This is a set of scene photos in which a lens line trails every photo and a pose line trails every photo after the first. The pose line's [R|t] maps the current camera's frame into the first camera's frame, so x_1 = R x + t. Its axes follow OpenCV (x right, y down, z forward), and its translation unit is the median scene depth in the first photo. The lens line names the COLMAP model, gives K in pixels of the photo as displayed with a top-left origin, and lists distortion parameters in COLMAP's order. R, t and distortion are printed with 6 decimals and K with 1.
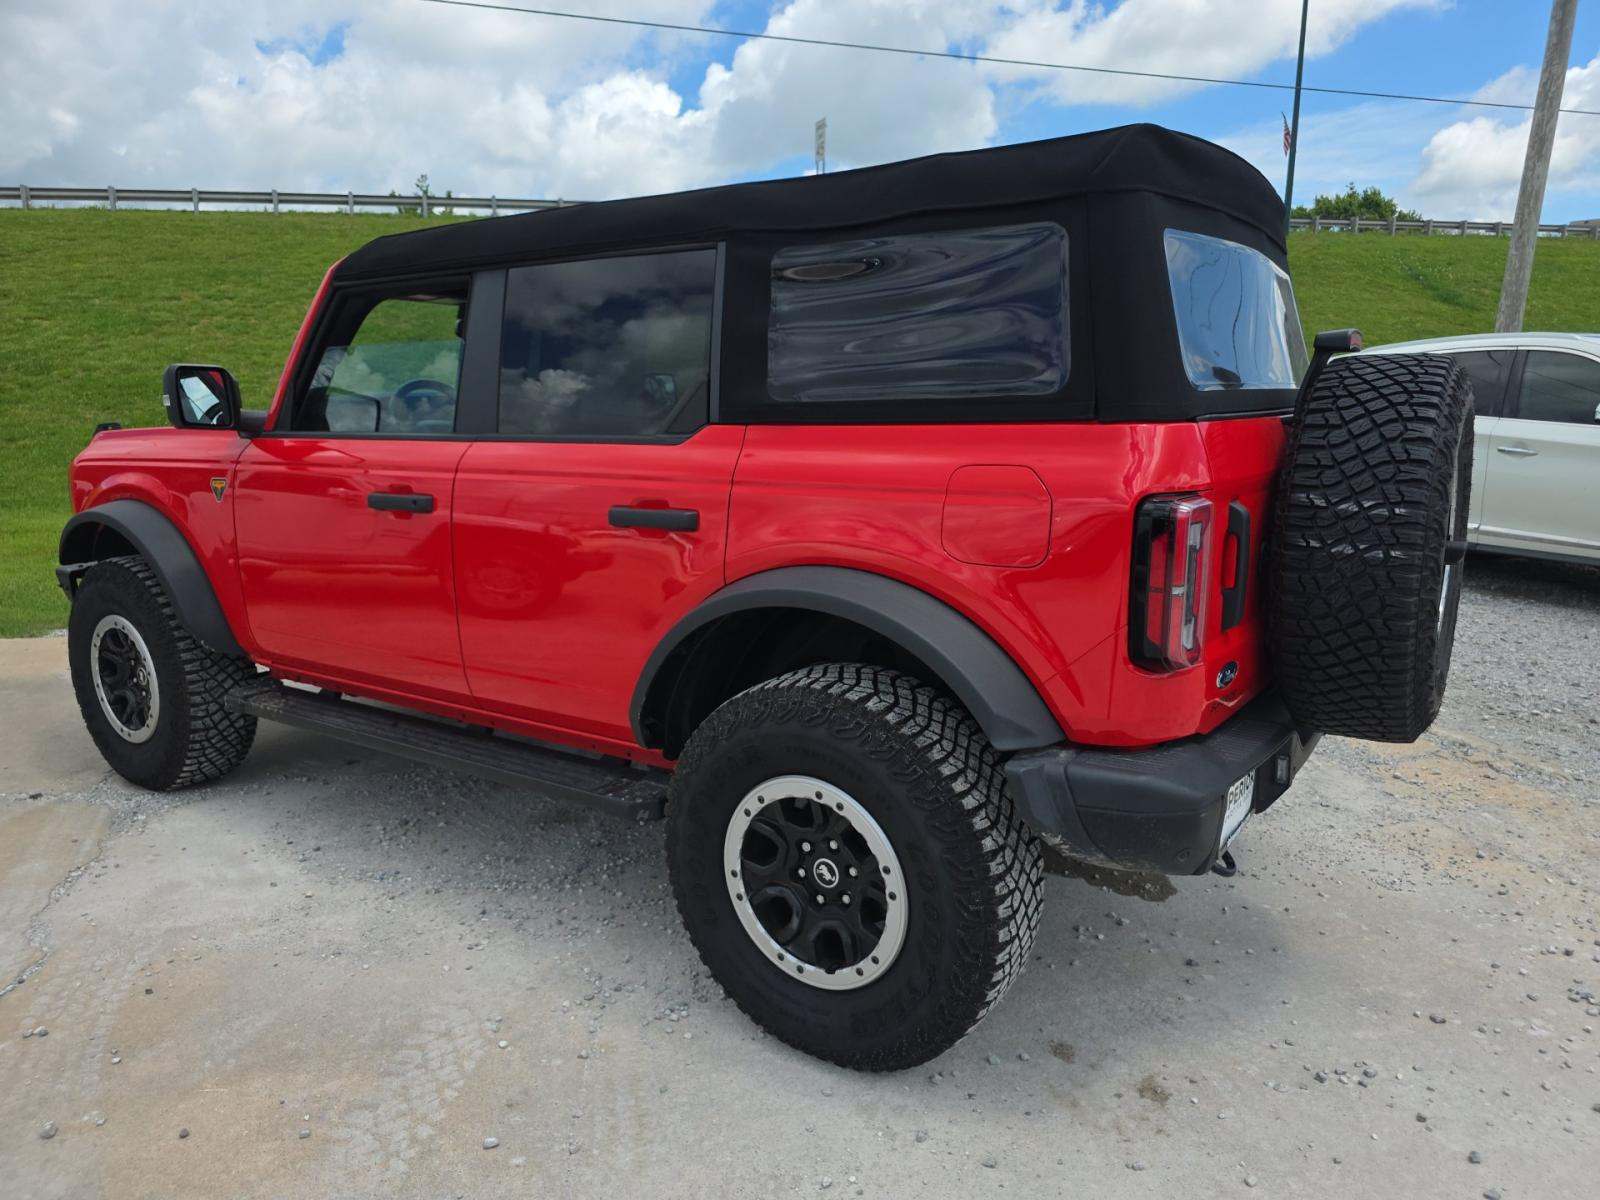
lens RADIAL K [[1107.4, 0, 800.5], [0, 1107.4, 620.8], [0, 0, 1]] dist [0.033382, -0.029163]
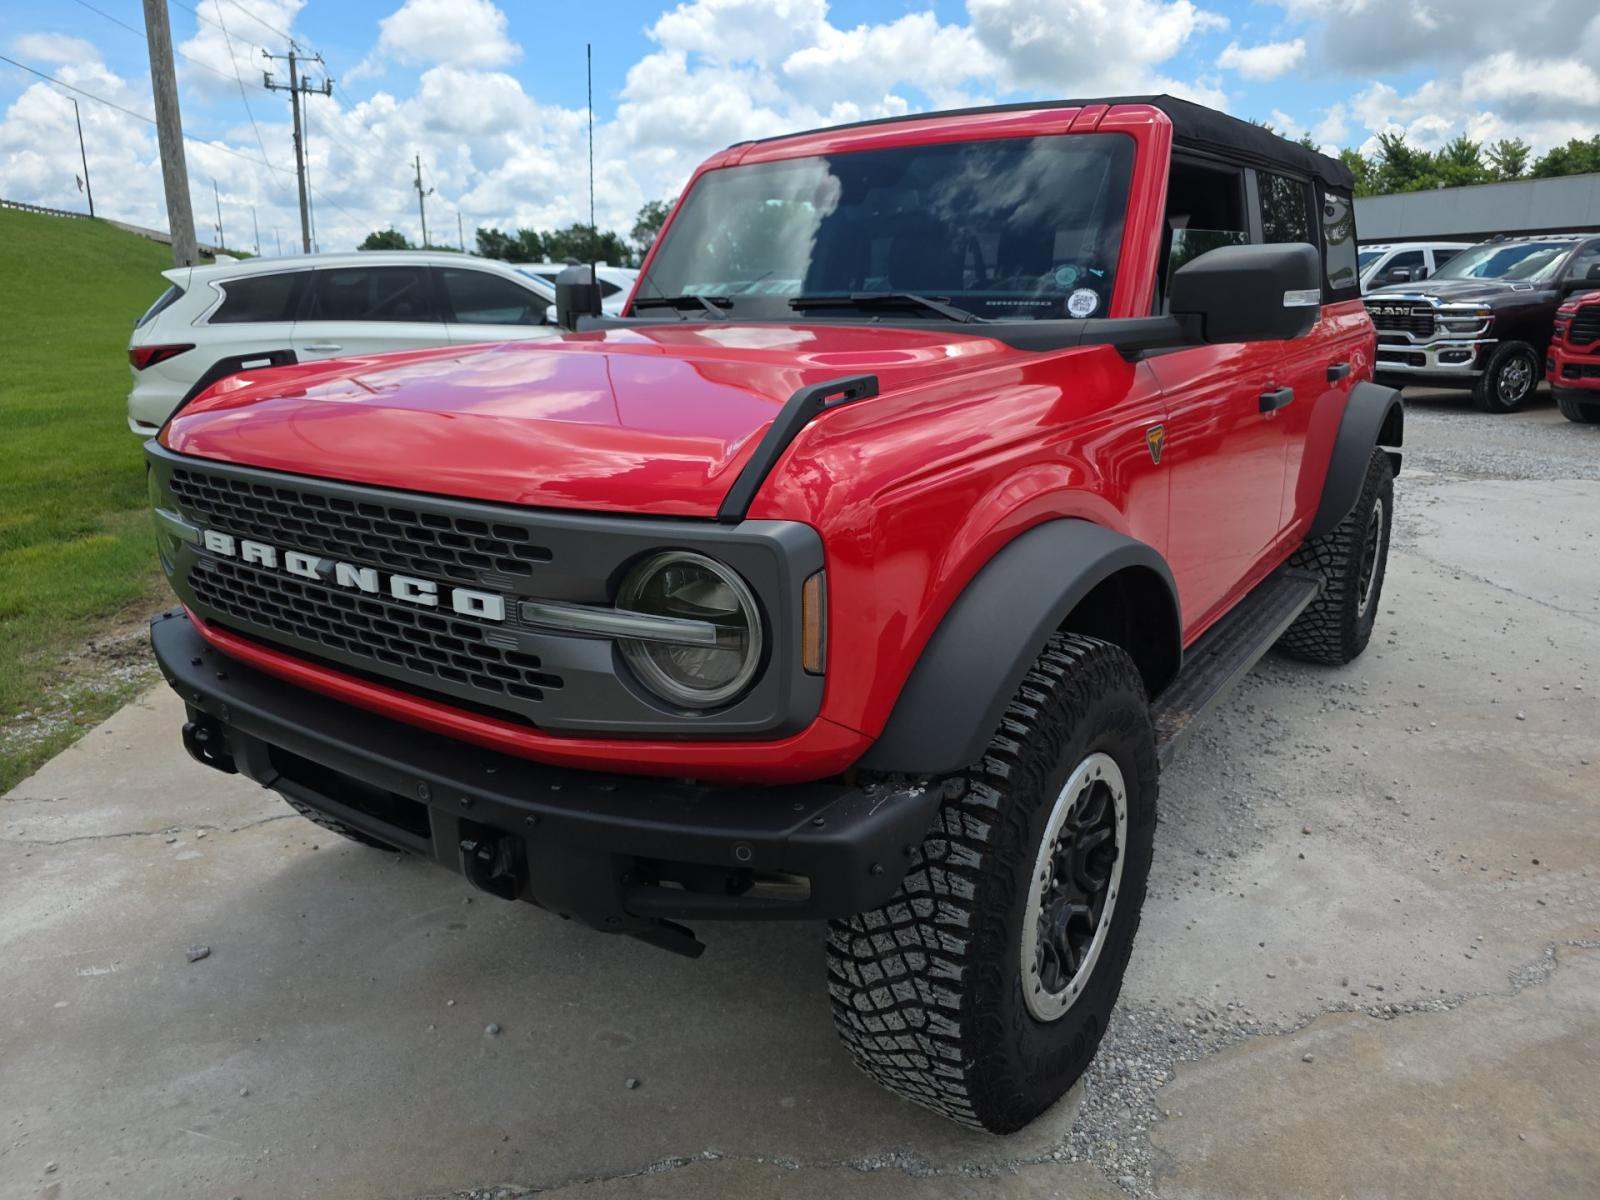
lens RADIAL K [[1107.4, 0, 800.5], [0, 1107.4, 620.8], [0, 0, 1]] dist [0.033382, -0.029163]
pose [[0.002203, -0.290546, 0.956859, -1.409264], [0.214241, 0.934780, 0.283349, -0.307200], [-0.976778, 0.204374, 0.064306, 1.438393]]
